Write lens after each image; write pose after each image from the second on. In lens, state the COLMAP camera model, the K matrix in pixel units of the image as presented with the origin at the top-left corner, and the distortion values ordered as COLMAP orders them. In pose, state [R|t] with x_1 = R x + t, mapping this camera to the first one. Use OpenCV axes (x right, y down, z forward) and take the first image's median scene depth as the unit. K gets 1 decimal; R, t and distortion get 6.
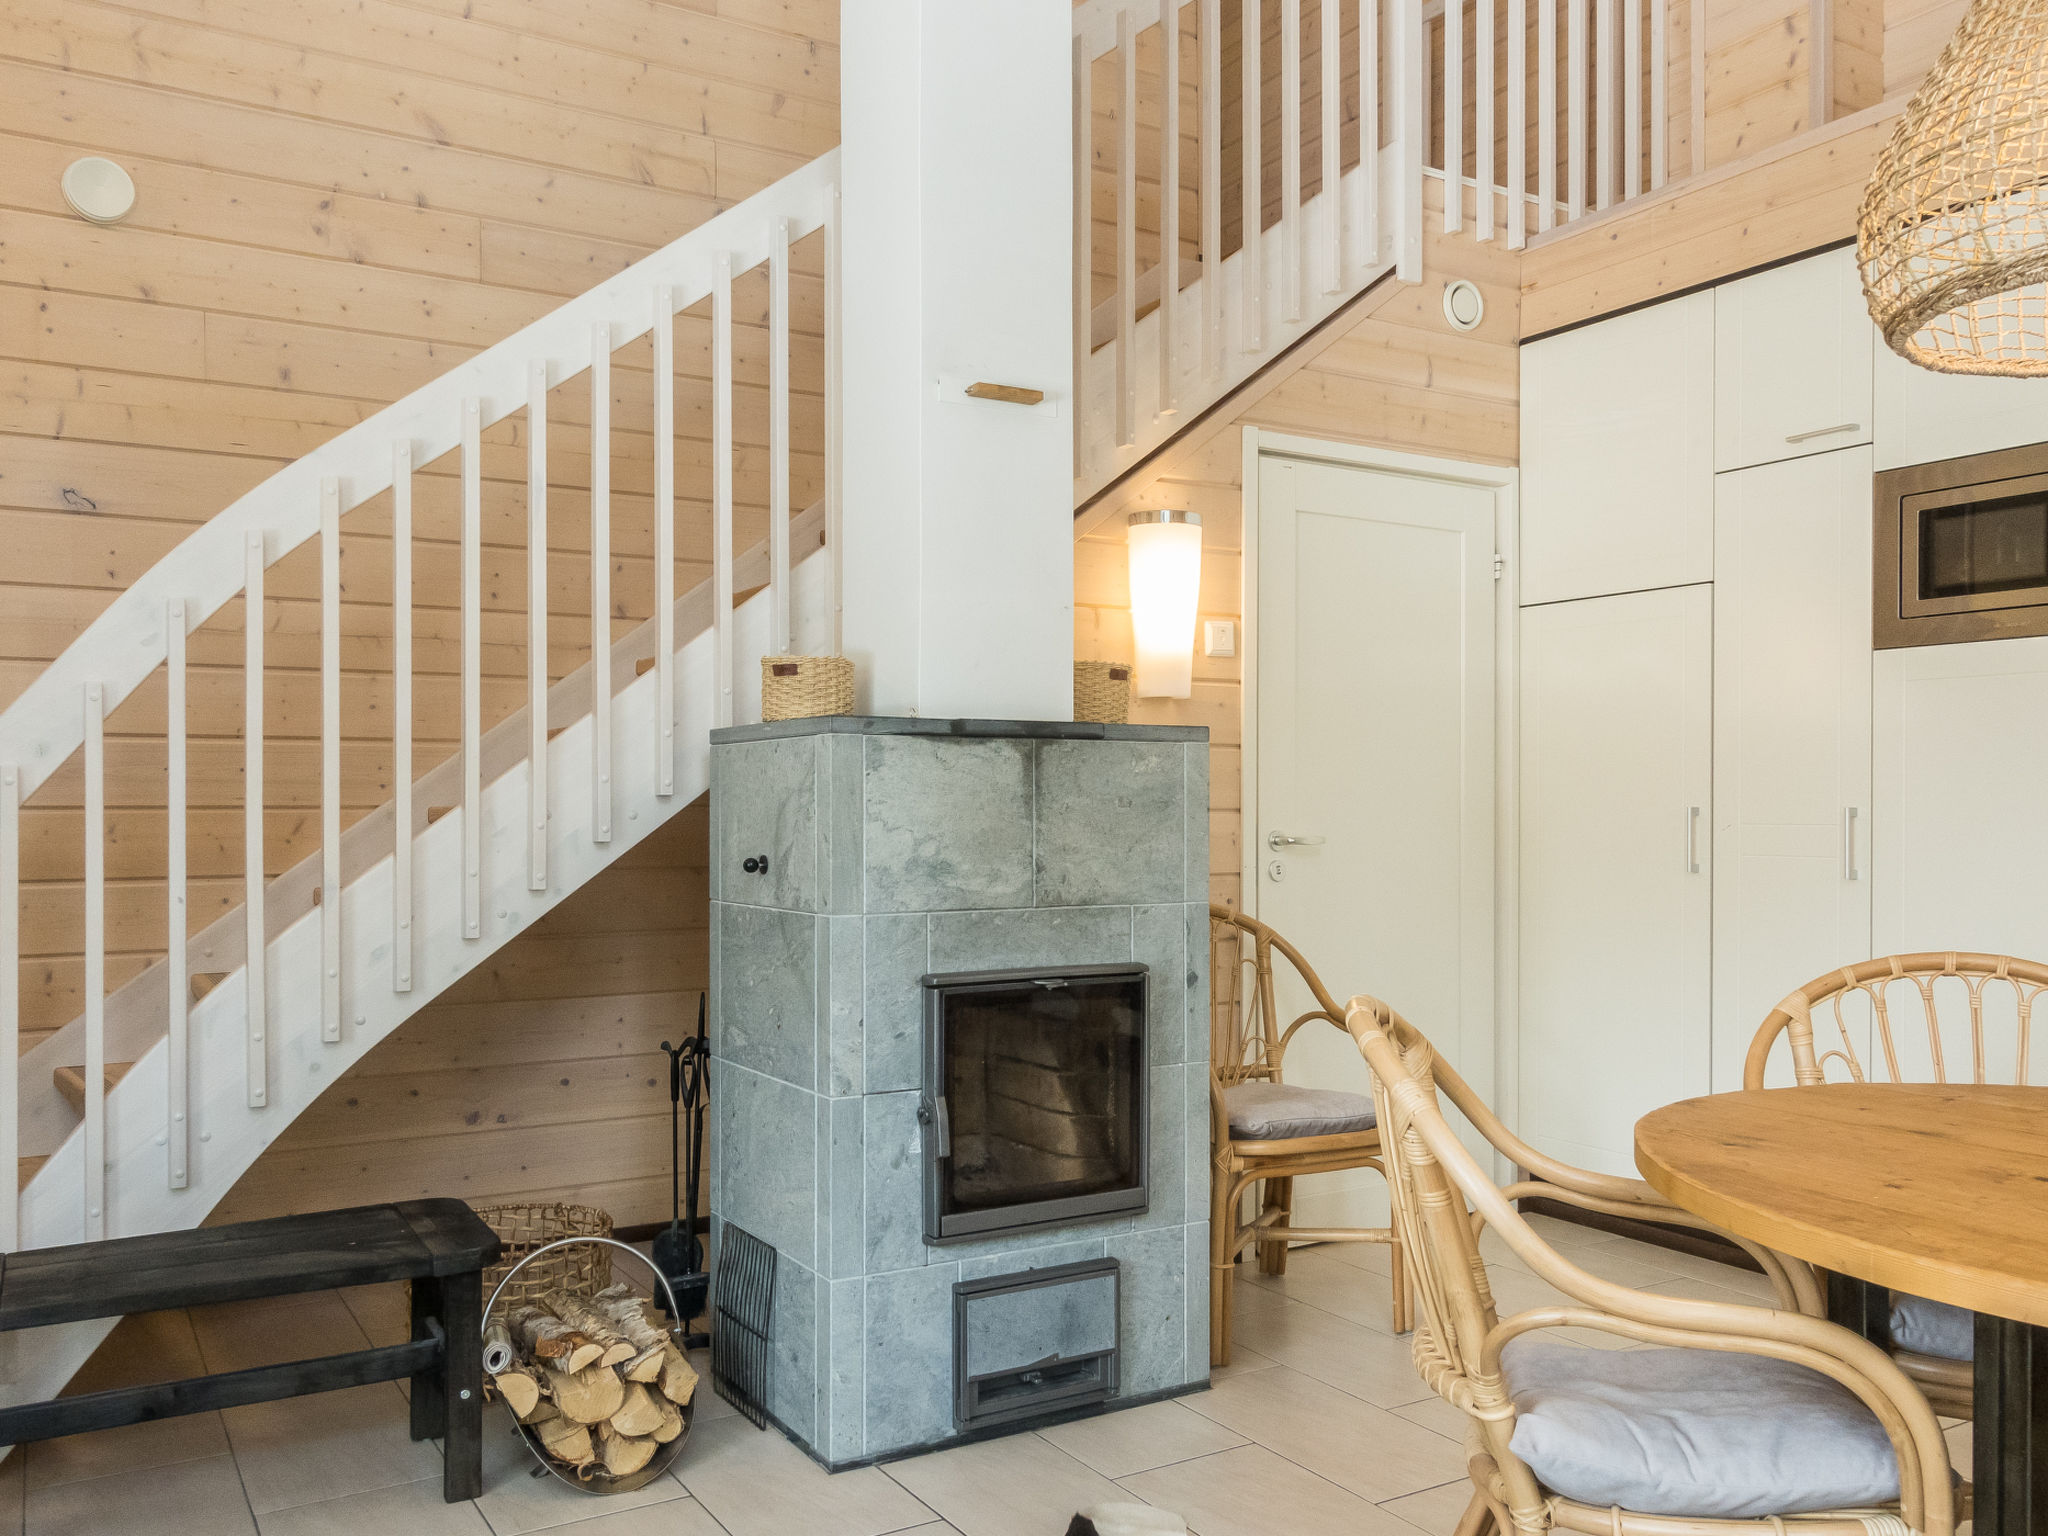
lens RADIAL K [[1624.3, 0, 1018.3], [0, 1624.3, 782.3], [0, 0, 1]] dist [-0.004481, 0.000172]
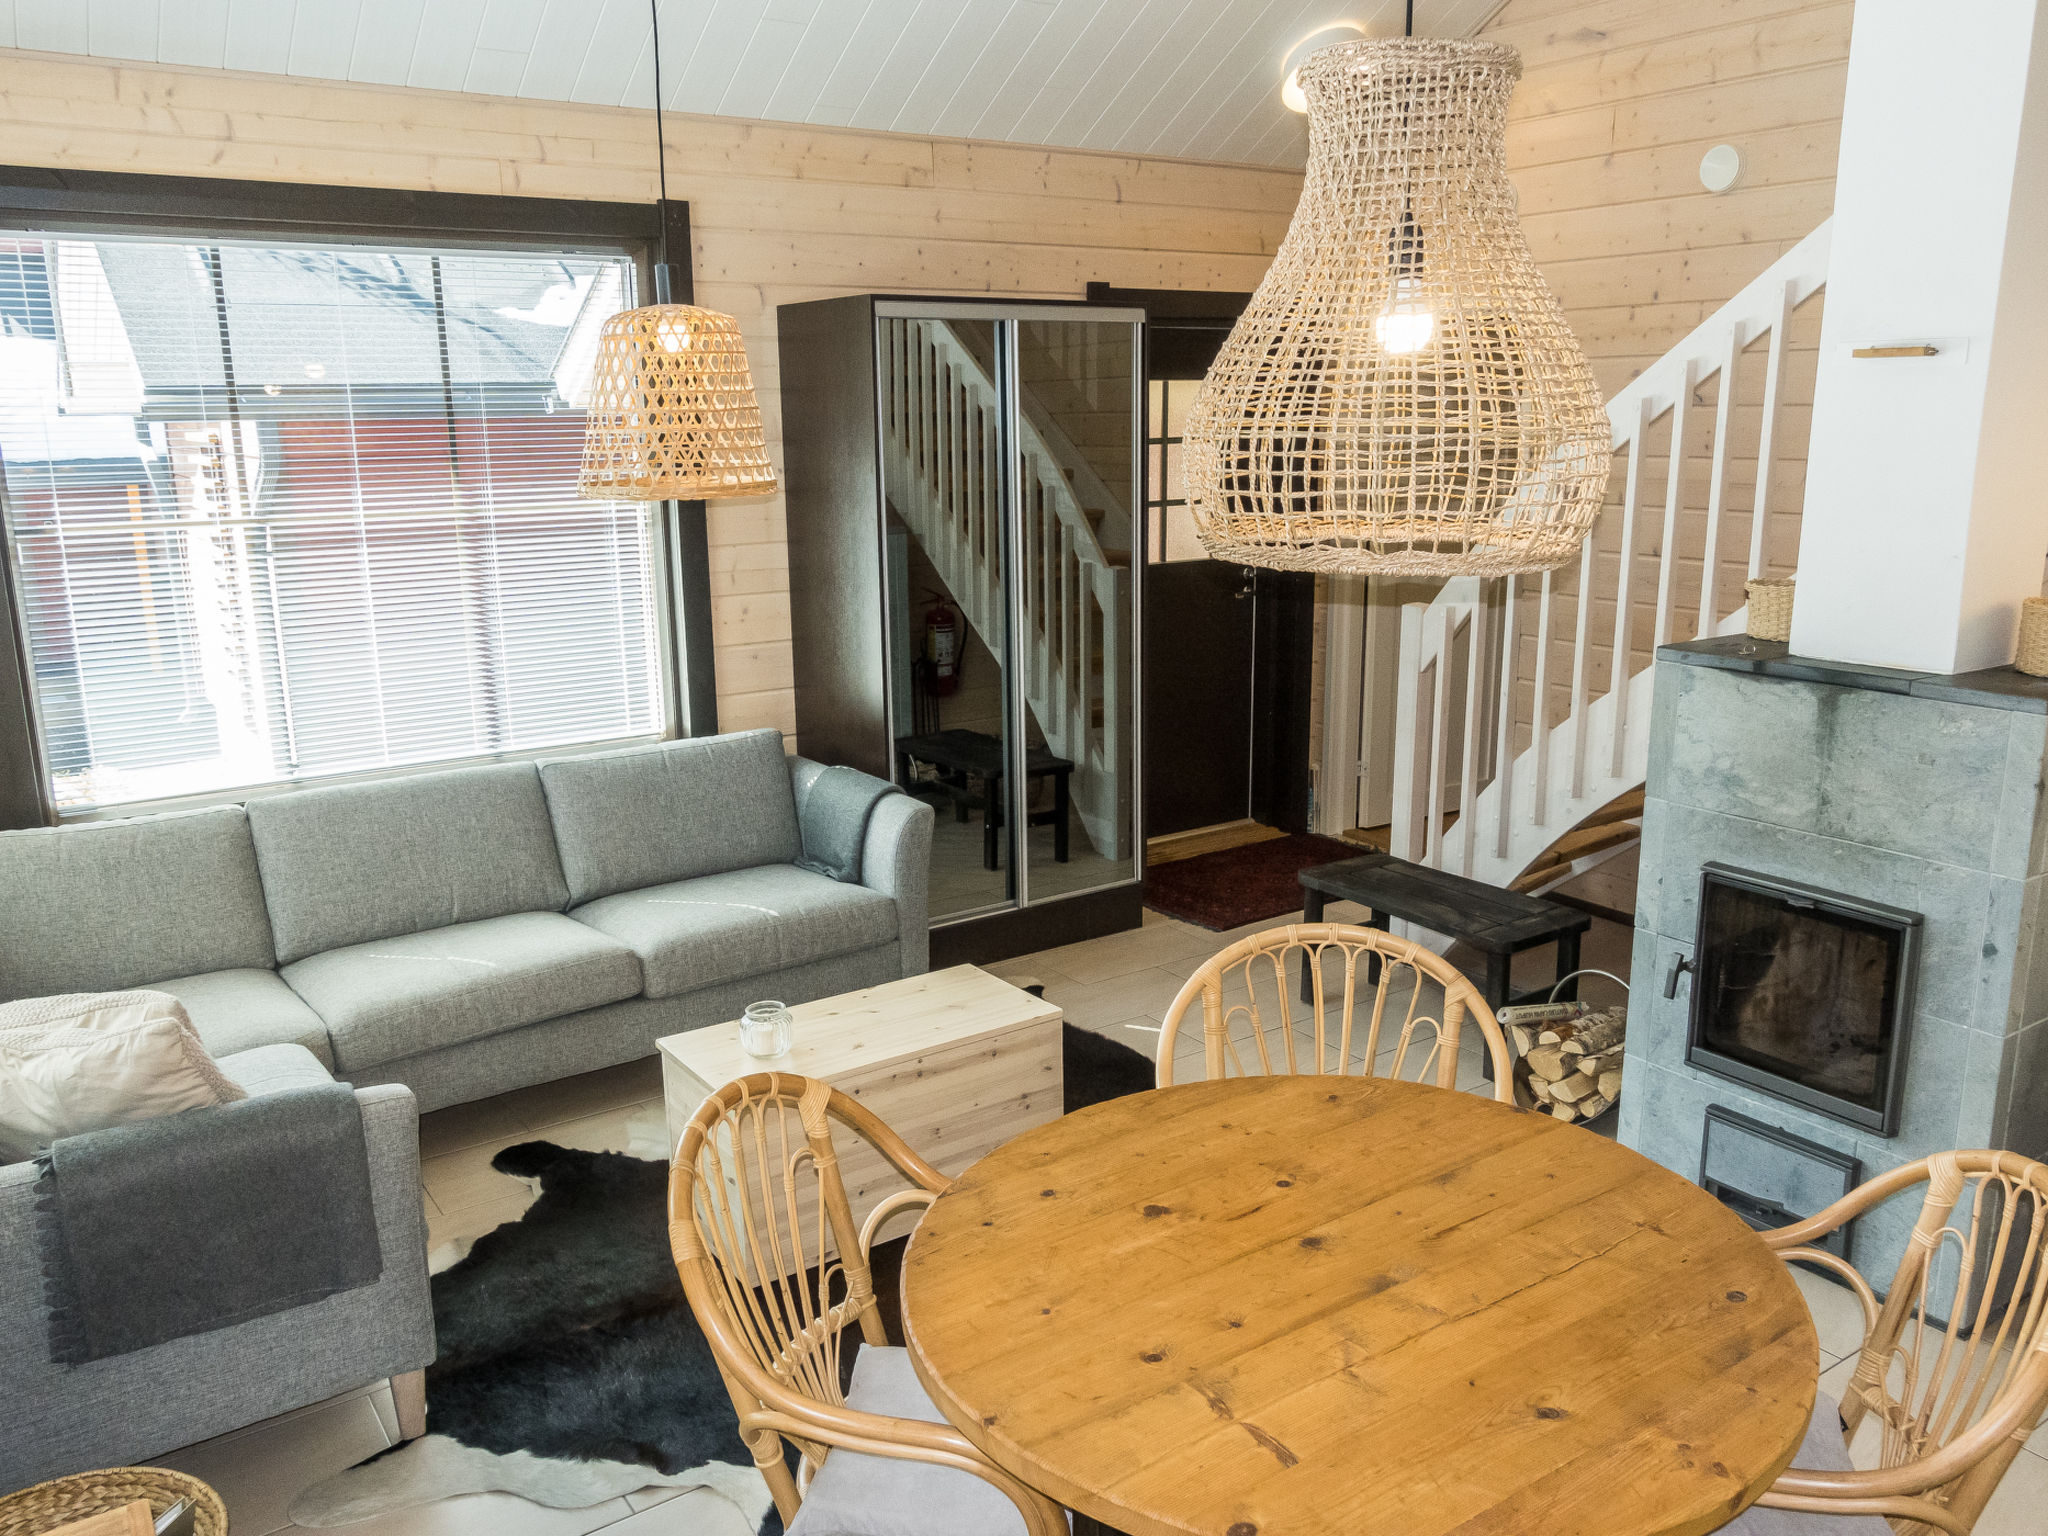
lens RADIAL K [[1624.3, 0, 1019.4], [0, 1624.3, 772.7], [0, 0, 1]] dist [-0.004481, 0.000172]
pose [[0.071637, 0.219825, -0.972905, 1.058935], [0.013354, 0.975113, 0.221307, -0.221420], [0.997341, -0.028846, 0.066919, 0.375011]]
